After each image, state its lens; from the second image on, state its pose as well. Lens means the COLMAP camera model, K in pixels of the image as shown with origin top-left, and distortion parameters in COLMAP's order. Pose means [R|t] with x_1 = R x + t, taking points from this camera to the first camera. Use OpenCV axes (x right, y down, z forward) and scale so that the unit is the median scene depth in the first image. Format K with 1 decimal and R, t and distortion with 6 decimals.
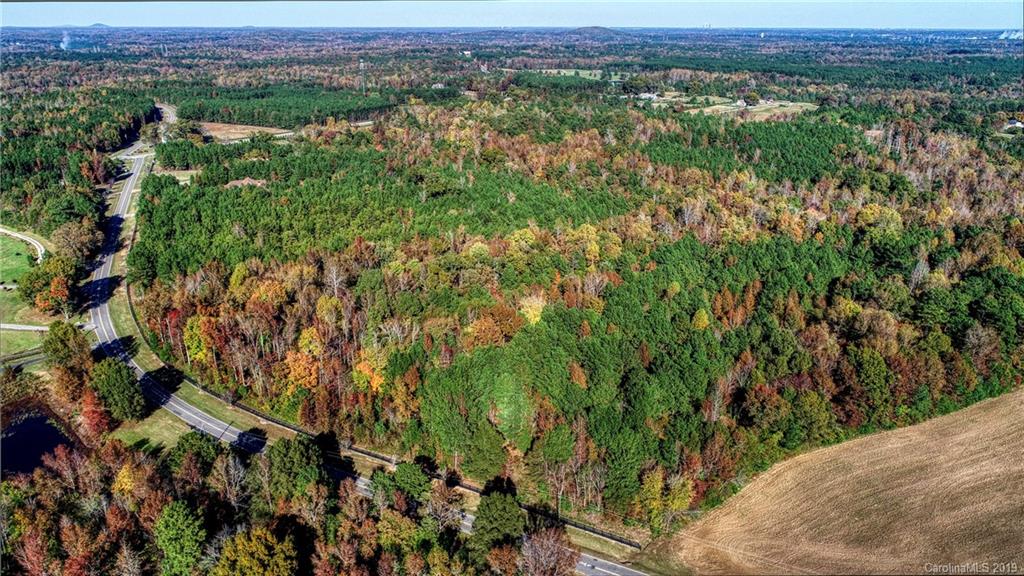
lens RADIAL K [[692.9, 0, 512.0], [0, 692.9, 288.0], [0, 0, 1]] dist [-0.003598, -0.000041]
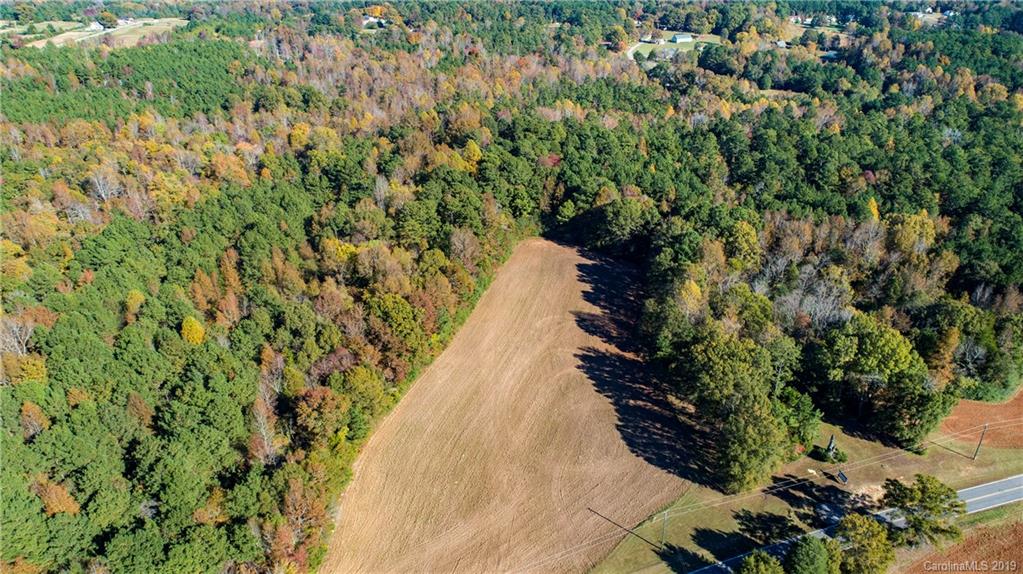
lens RADIAL K [[692.2, 0, 511.5], [0, 692.2, 287.0], [0, 0, 1]] dist [-0.003598, -0.000041]
pose [[0.669241, -0.355007, 0.652753, 0.015944], [0.276919, 0.934360, 0.224249, -0.048838], [-0.689516, 0.030683, 0.723620, 0.129598]]
